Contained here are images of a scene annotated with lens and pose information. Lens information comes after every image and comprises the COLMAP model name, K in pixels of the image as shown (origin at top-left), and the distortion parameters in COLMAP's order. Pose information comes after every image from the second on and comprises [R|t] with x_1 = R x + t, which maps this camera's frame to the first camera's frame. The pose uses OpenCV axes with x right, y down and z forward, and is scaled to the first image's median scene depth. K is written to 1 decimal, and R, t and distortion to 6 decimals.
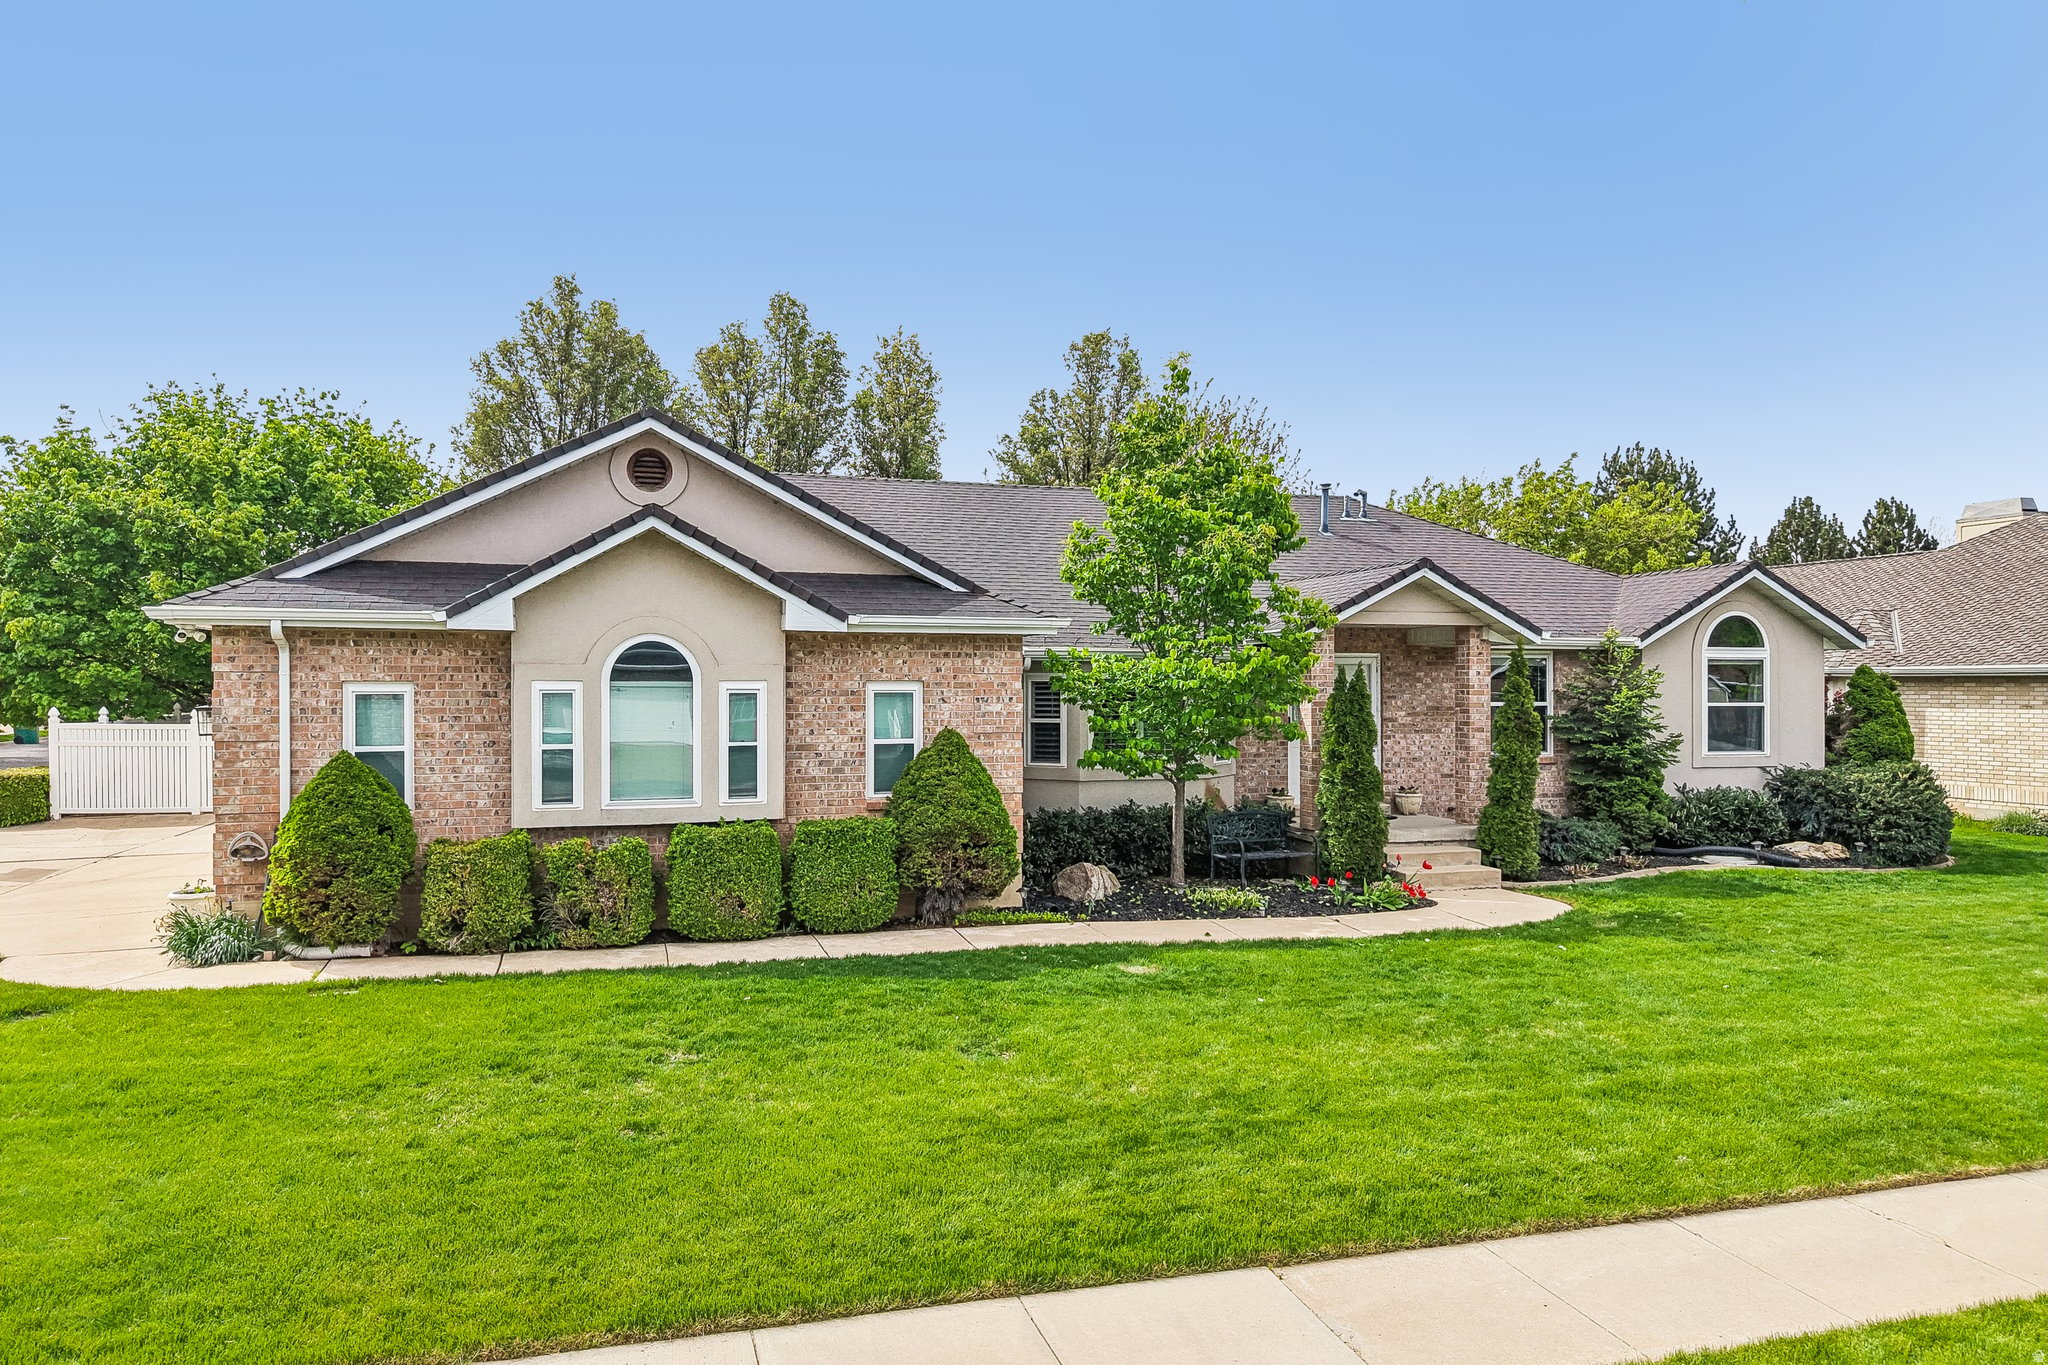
lens RADIAL K [[1369.7, 0, 1021.7], [0, 1369.7, 685.1], [0, 0, 1]] dist [0.019593, -0.013668]
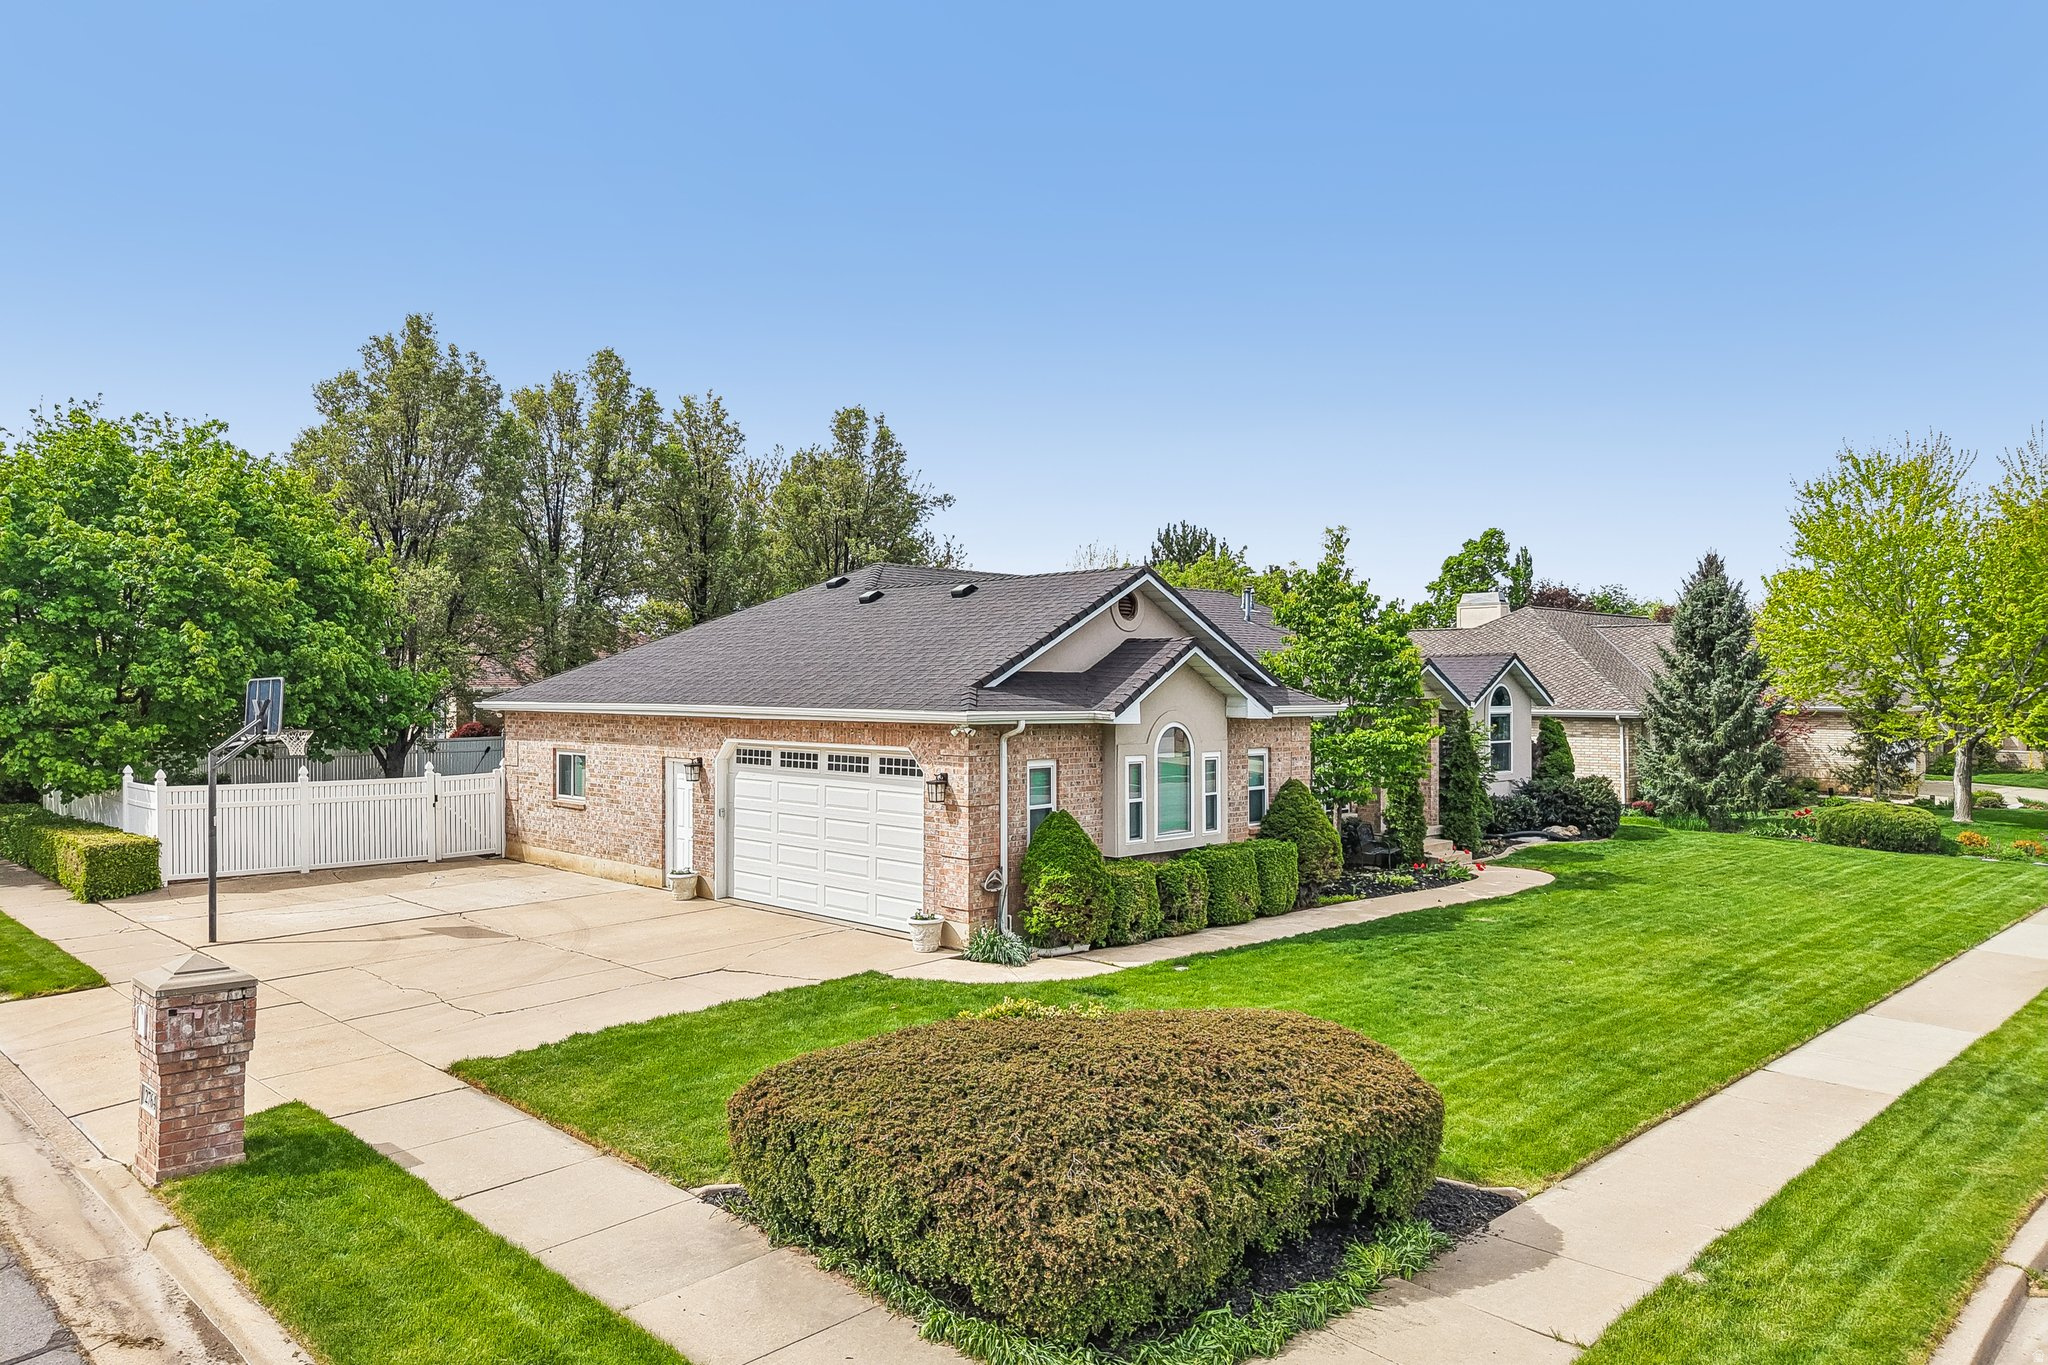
lens RADIAL K [[1369.7, 0, 1021.7], [0, 1369.7, 685.1], [0, 0, 1]] dist [0.019593, -0.013668]
pose [[0.882167, 0.003610, 0.470923, -1.013915], [-0.003967, 0.999992, -0.000235, -0.069174], [-0.470921, -0.001661, 0.882174, -0.205004]]
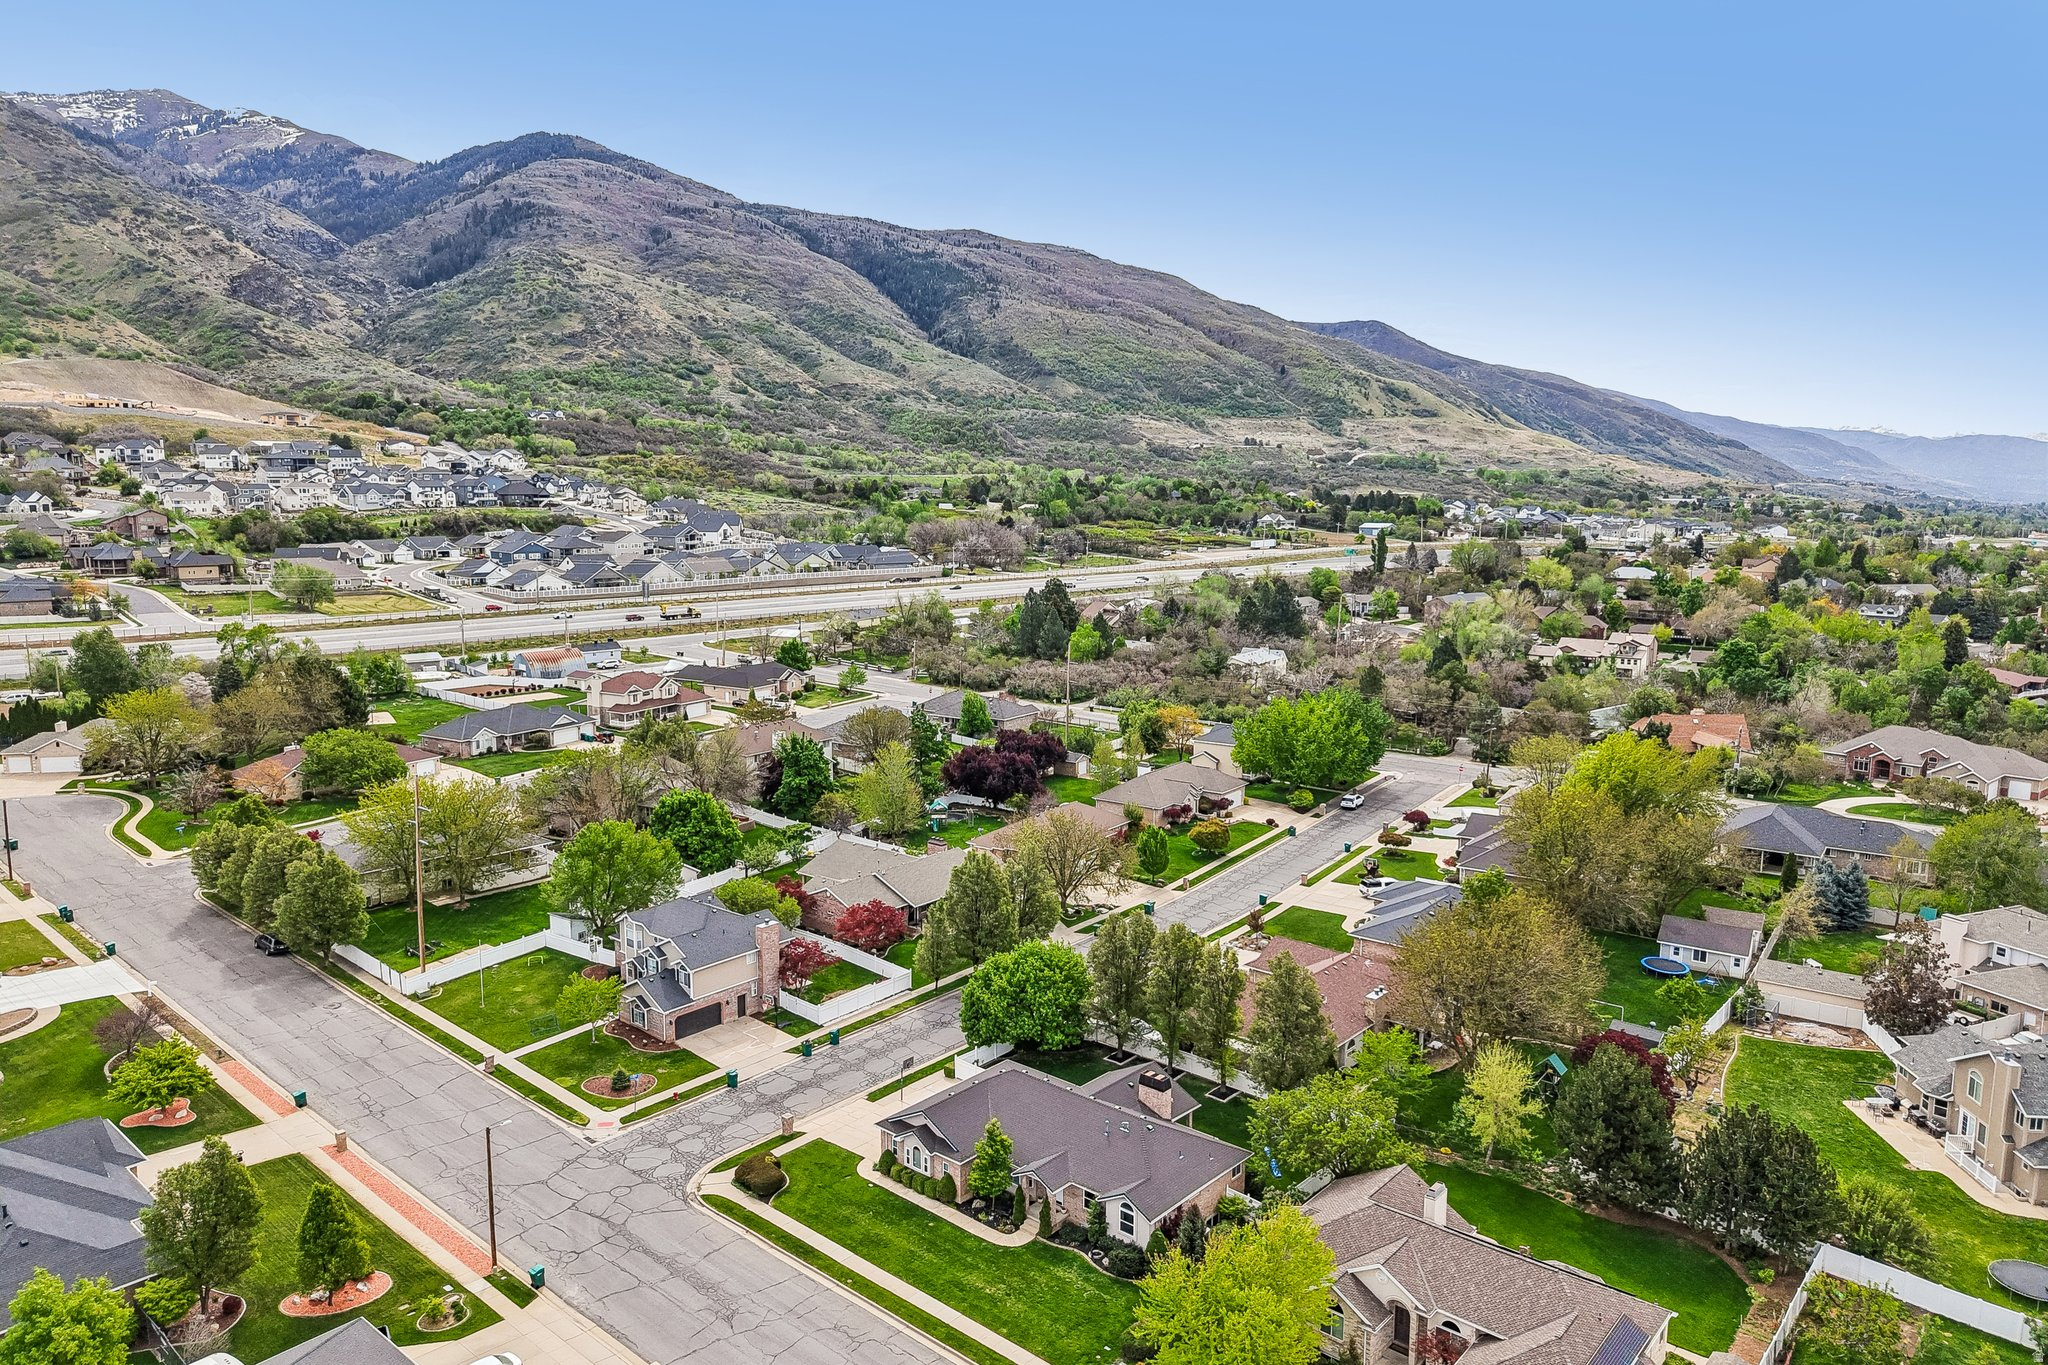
lens RADIAL K [[1367.7, 0, 1016.8], [0, 1367.7, 691.7], [0, 0, 1]] dist [0.048727, -0.069583]
pose [[0.526836, 0.132592, -0.839561, 5.043609], [-0.001103, 0.987863, 0.155322, -3.086110], [0.849966, -0.080903, 0.520588, -1.828977]]
